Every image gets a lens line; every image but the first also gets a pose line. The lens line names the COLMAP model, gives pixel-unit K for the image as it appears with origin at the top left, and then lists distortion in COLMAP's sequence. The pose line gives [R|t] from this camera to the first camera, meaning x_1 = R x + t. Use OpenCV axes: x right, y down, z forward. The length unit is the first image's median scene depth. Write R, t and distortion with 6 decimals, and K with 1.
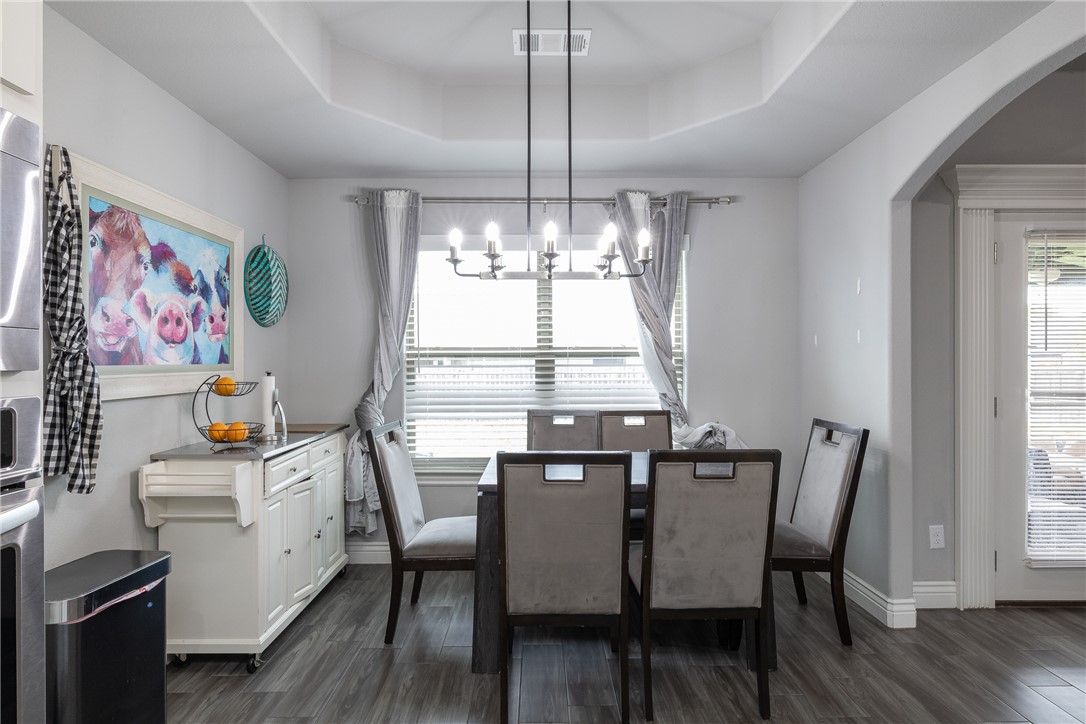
lens RADIAL K [[562.0, 0, 540.2], [0, 562.0, 363.5], [0, 0, 1]] dist [-0.018114, -0.000876]
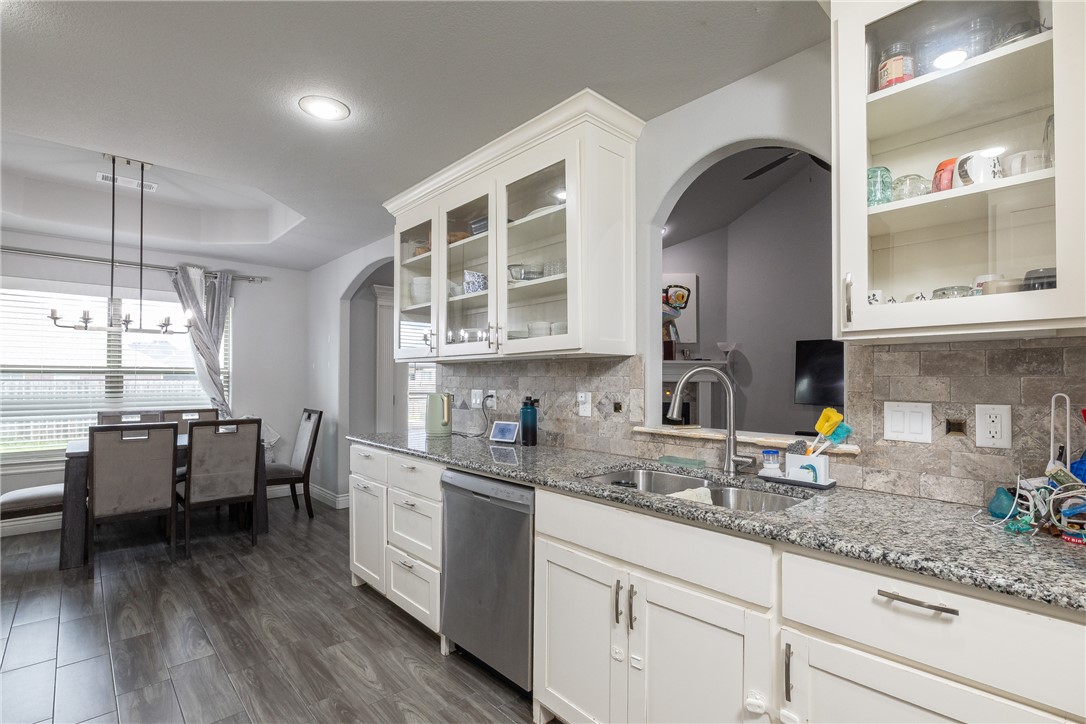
lens RADIAL K [[516.4, 0, 545.9], [0, 516.4, 371.0], [0, 0, 1]] dist [-0.002231, 0.000306]
pose [[0.744235, 0.012019, 0.667809, -0.063708], [-0.002253, 0.999878, -0.015484, -0.001341], [-0.667914, 0.010019, 0.744171, -0.850391]]
